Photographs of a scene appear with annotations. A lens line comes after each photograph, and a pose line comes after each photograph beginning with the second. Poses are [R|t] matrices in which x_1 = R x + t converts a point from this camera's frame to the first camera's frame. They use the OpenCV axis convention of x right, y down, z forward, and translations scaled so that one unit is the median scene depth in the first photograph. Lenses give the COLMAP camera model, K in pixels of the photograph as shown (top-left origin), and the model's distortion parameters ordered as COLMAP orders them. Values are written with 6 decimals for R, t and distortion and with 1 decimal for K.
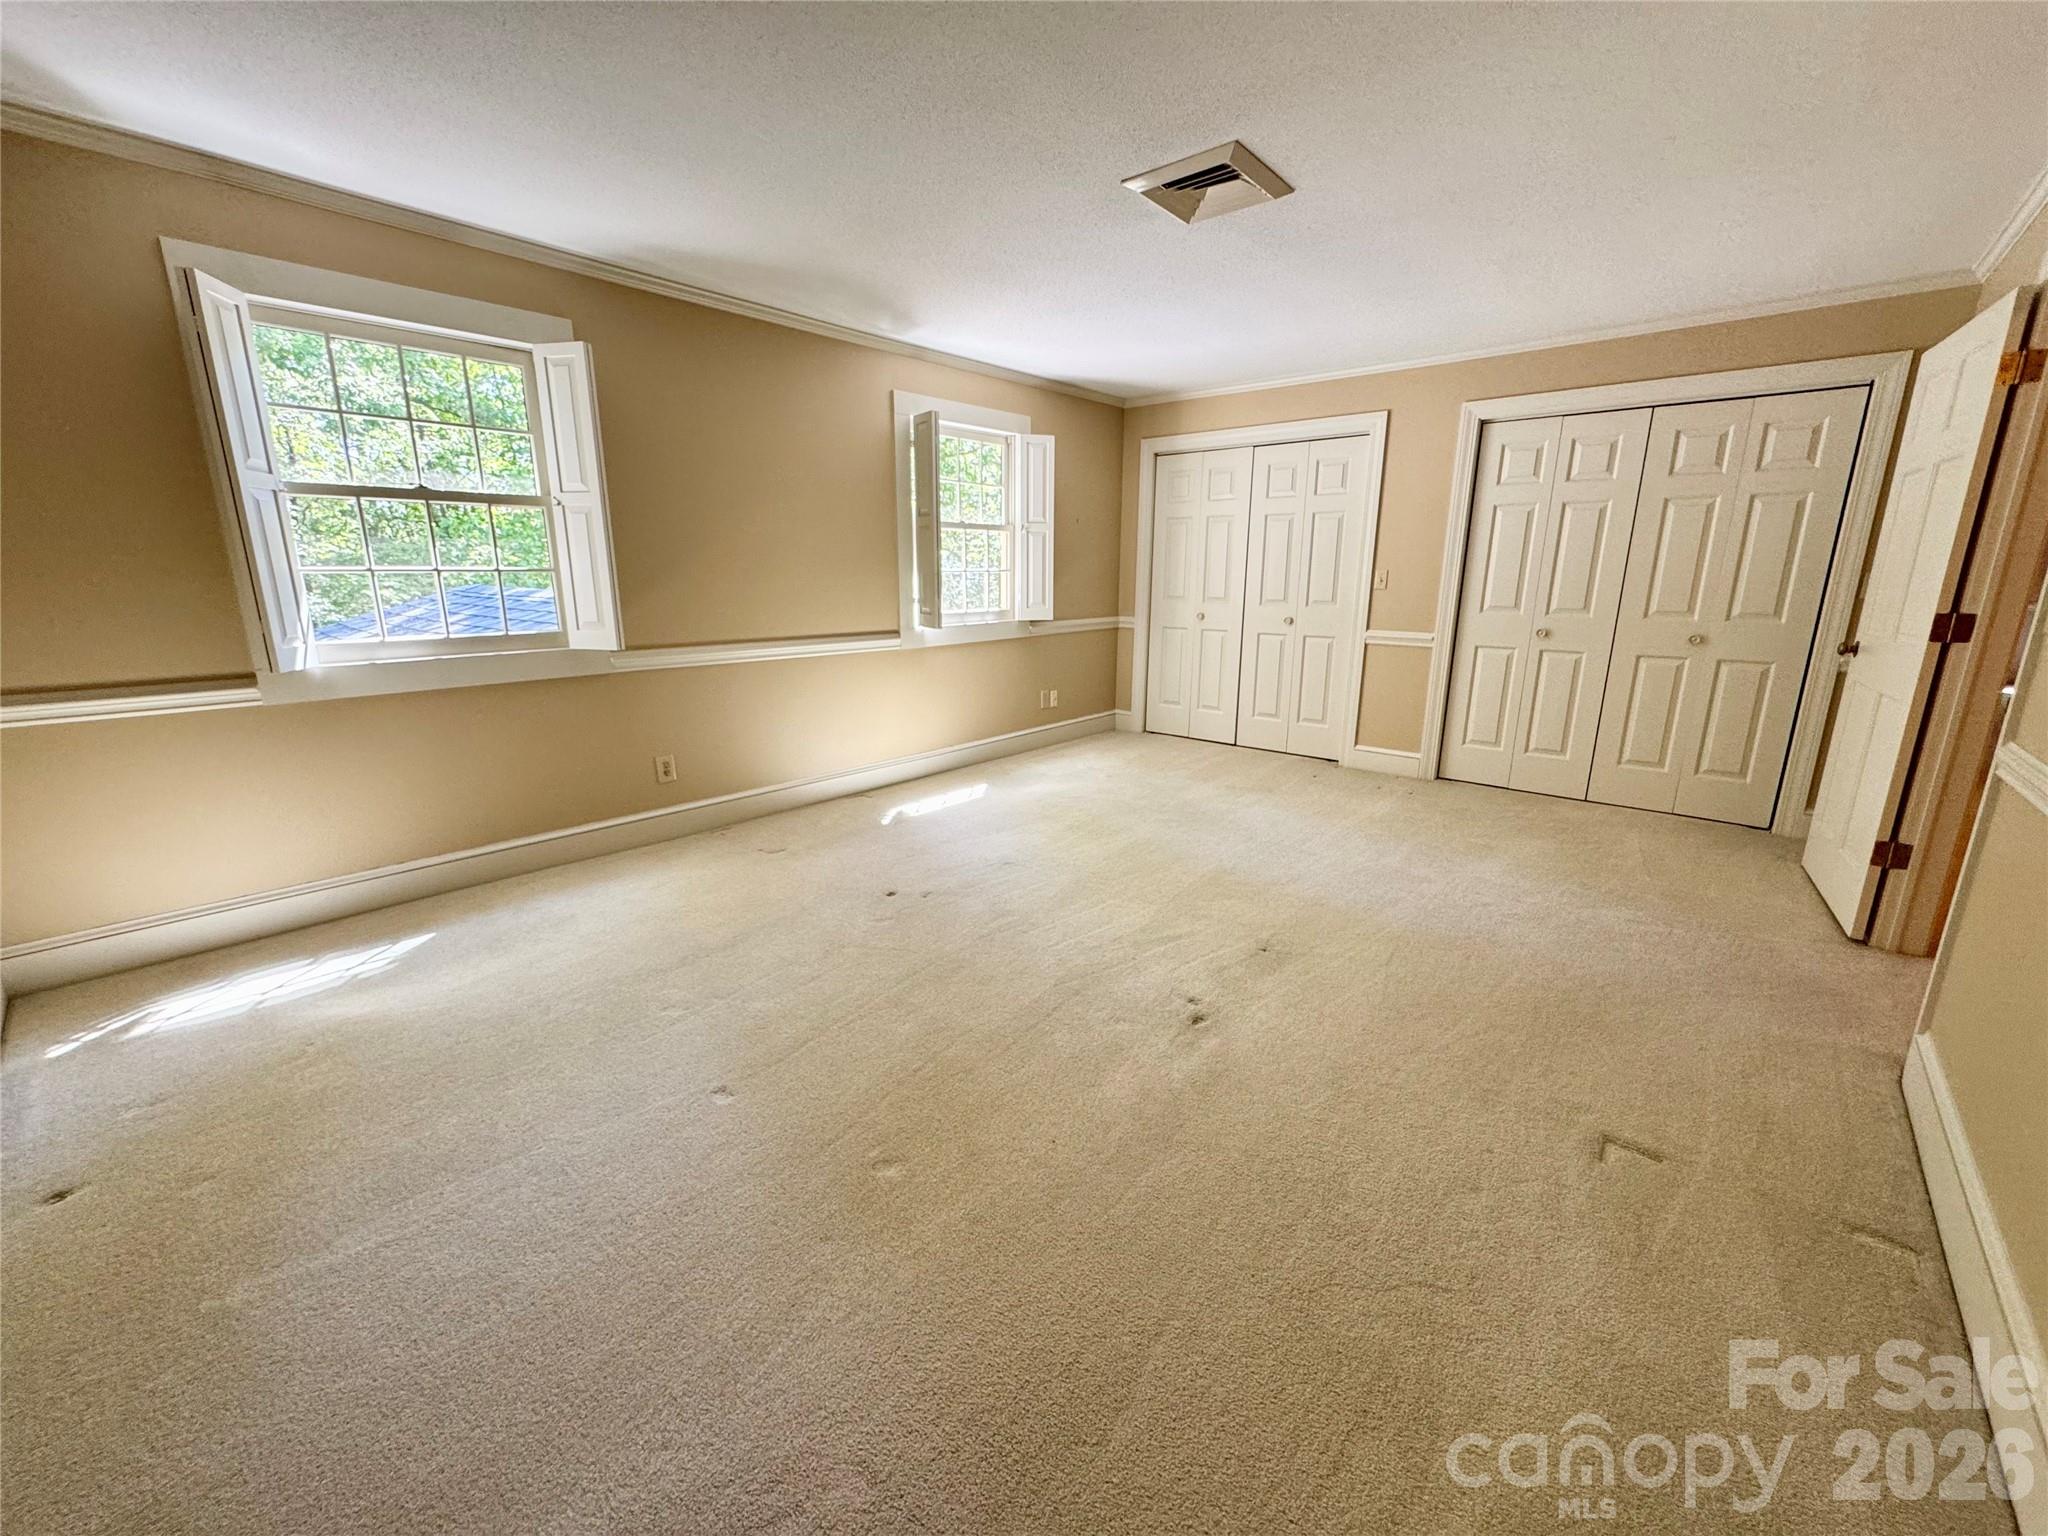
lens RADIAL K [[817.6, 0, 1021.0], [0, 817.6, 770.6], [0, 0, 1]] dist [-0.002810, 0.000135]
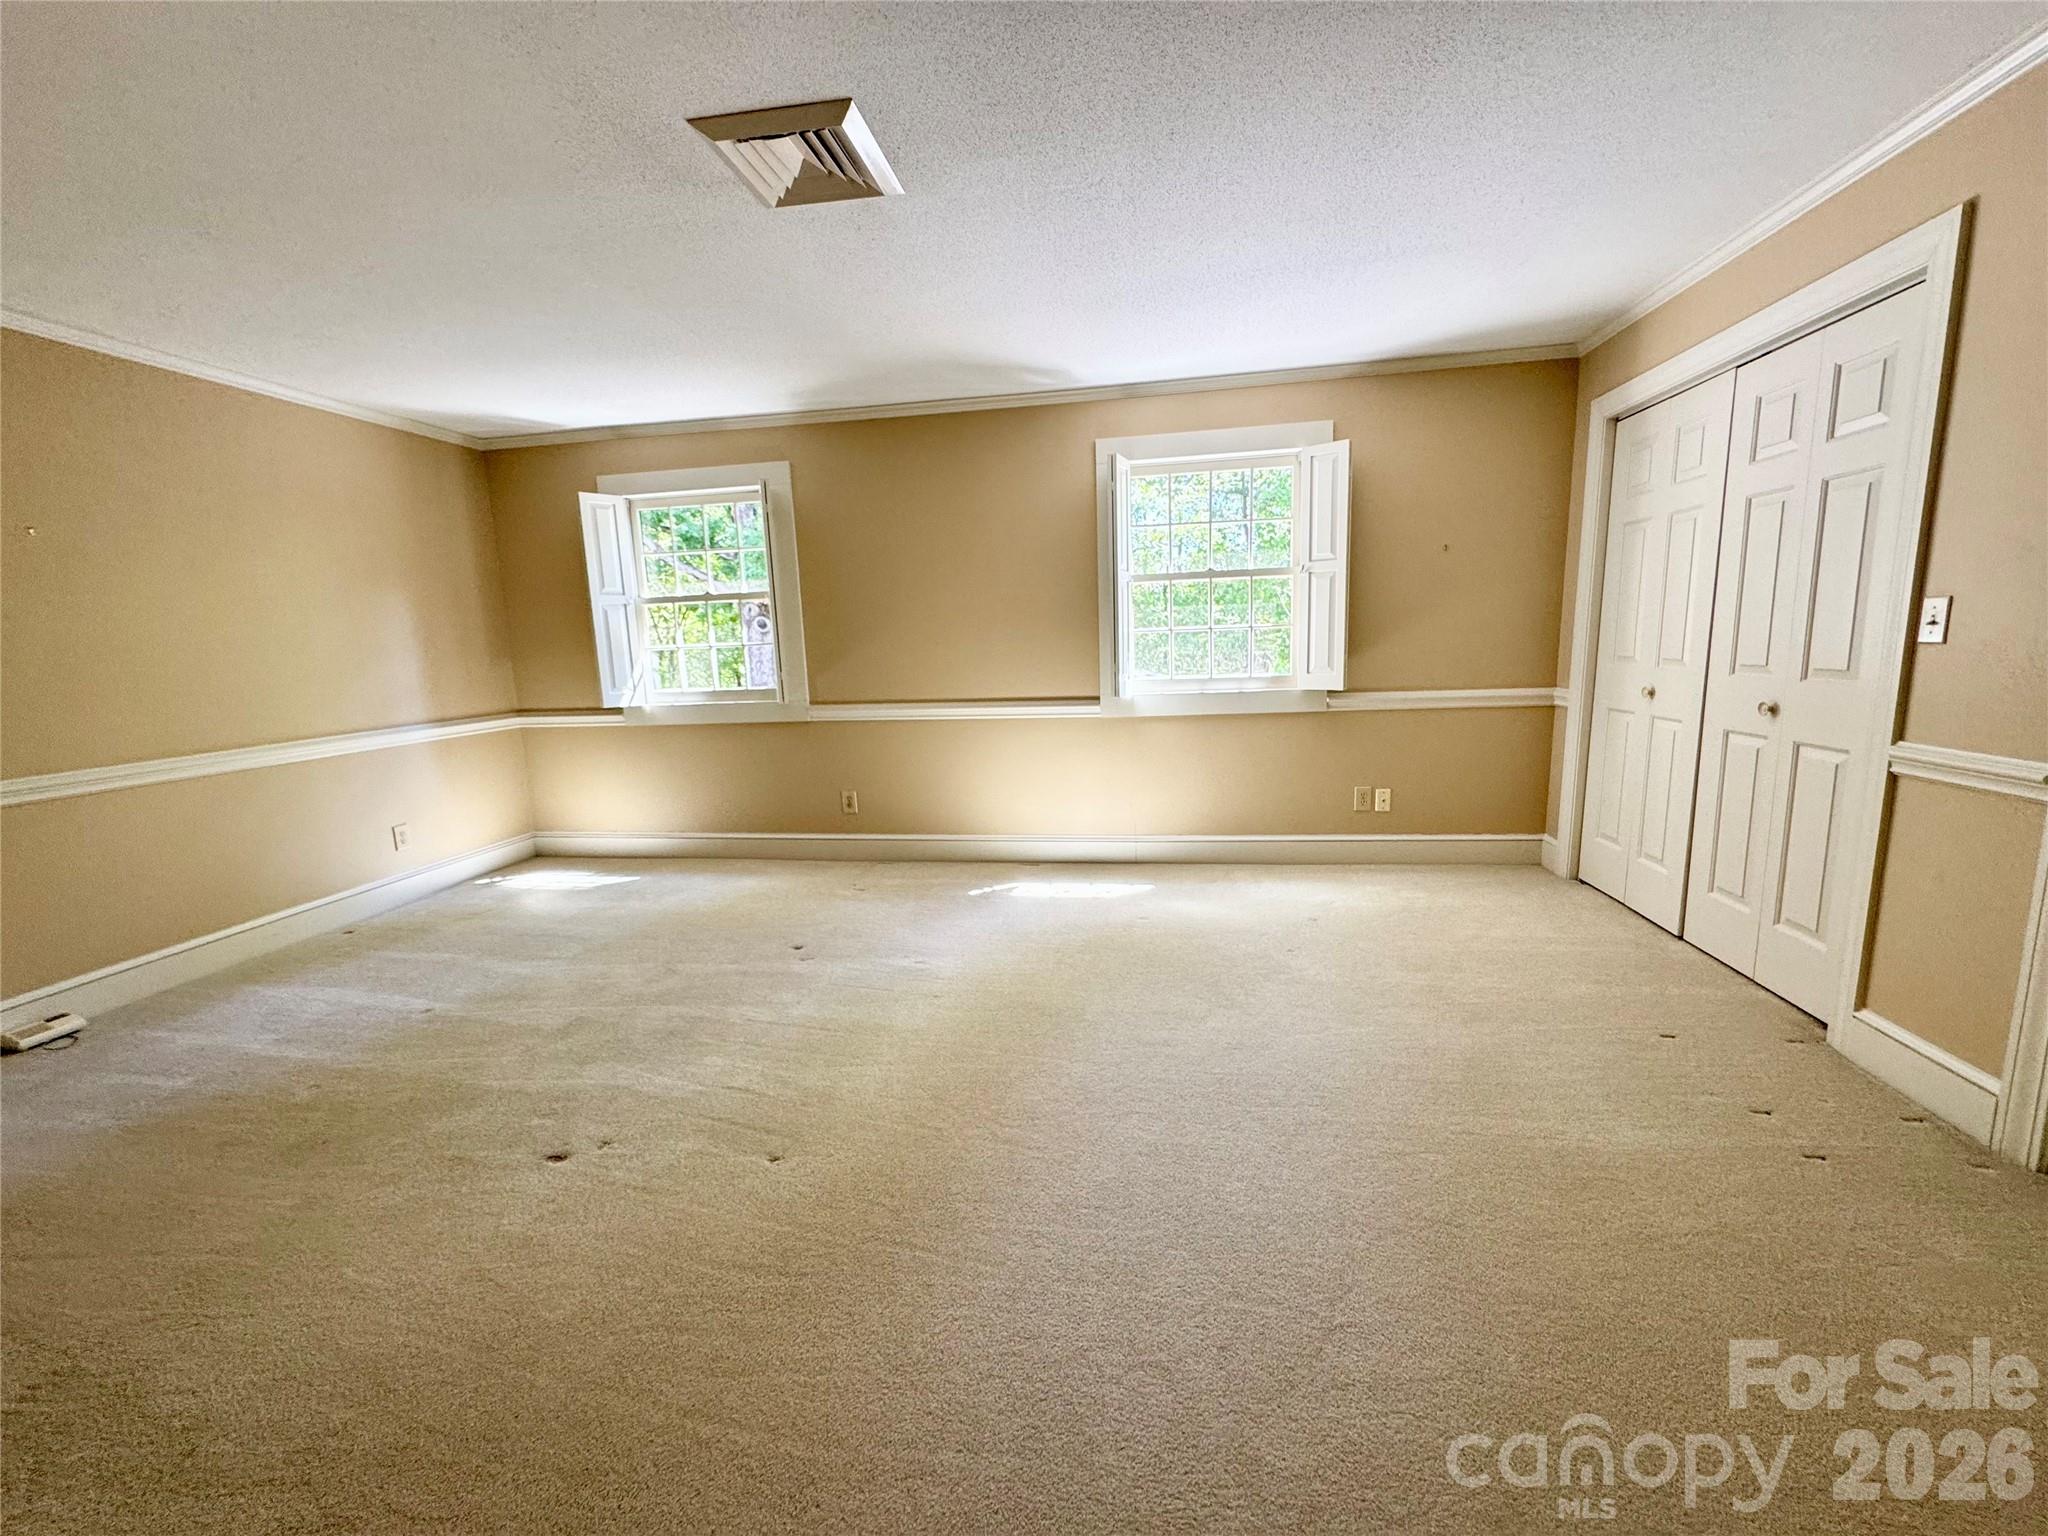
lens RADIAL K [[817.6, 0, 1021.0], [0, 817.6, 770.6], [0, 0, 1]] dist [-0.002810, 0.000135]
pose [[0.532835, 0.116494, -0.838162, 0.530509], [-0.166010, 0.985622, 0.031453, -0.095770], [0.829776, 0.122384, 0.544513, 0.404861]]
